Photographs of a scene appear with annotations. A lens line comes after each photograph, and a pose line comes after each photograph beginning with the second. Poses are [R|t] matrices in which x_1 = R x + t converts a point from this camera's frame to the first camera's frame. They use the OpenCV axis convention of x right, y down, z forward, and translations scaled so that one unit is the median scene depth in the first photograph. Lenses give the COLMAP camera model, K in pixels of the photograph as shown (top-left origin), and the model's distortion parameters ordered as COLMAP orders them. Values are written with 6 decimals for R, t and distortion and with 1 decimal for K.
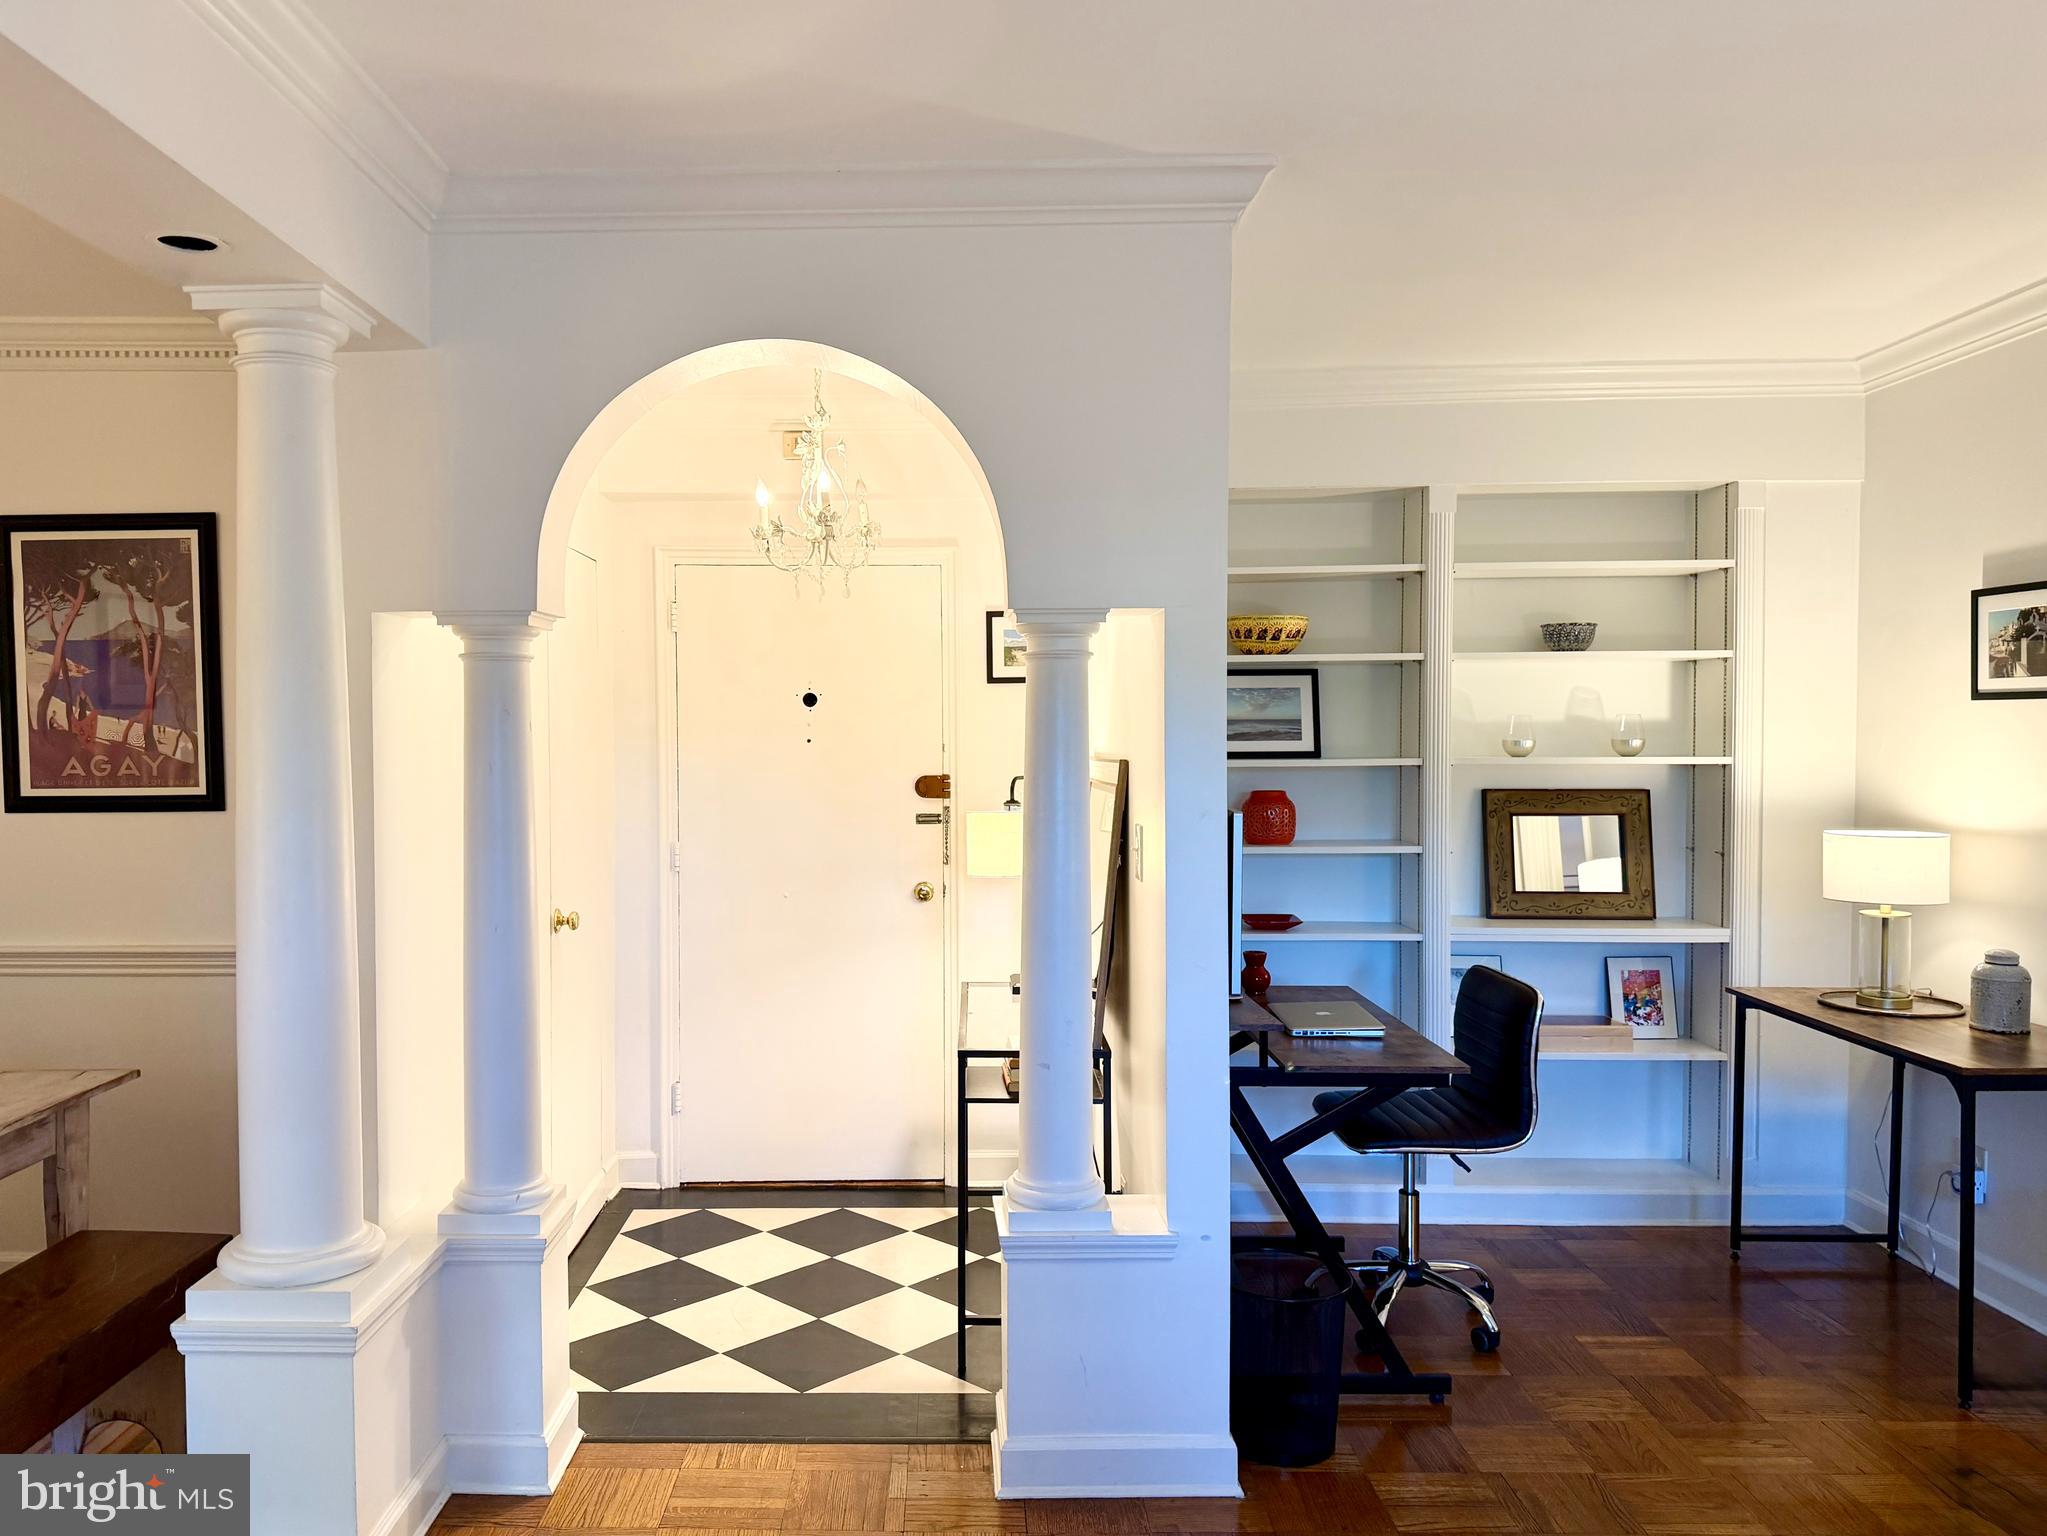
lens RADIAL K [[1455.2, 0, 967.8], [0, 1455.2, 786.6], [0, 0, 1]] dist [0.061794, -0.055393]
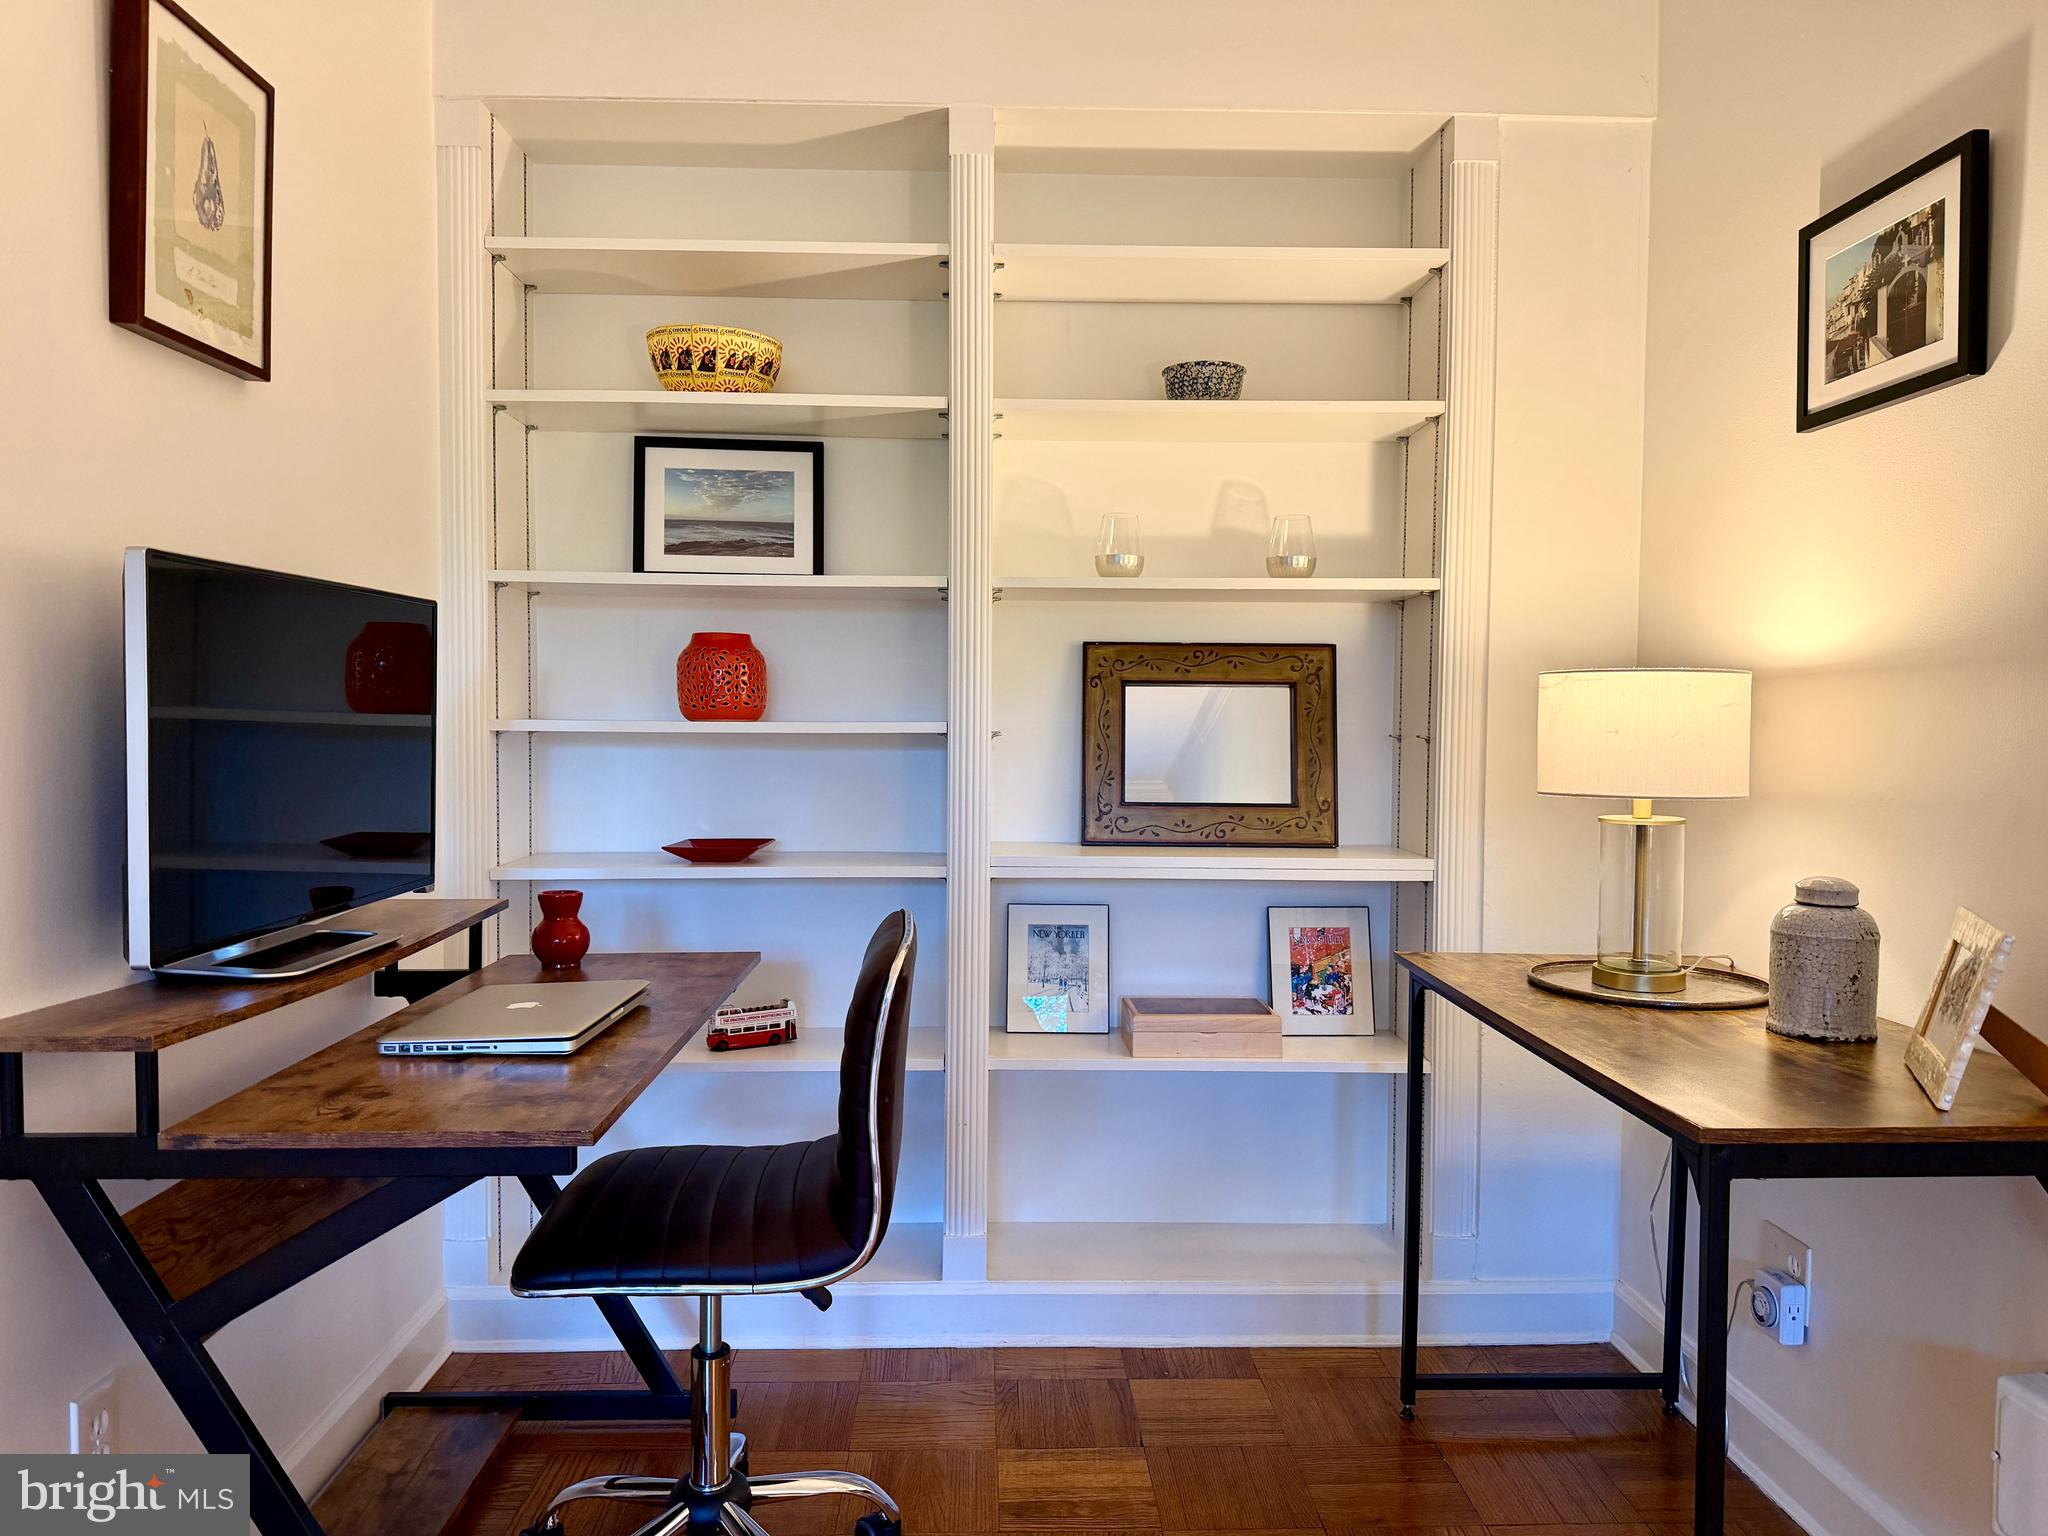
lens RADIAL K [[1455.9, 0, 1008.8], [0, 1455.9, 771.0], [0, 0, 1]] dist [0.061794, -0.055393]
pose [[0.998932, 0.010591, 0.044973, 0.351279], [-0.010824, 0.999929, 0.004939, 0.066097], [-0.044917, -0.005420, 0.998976, 0.449707]]
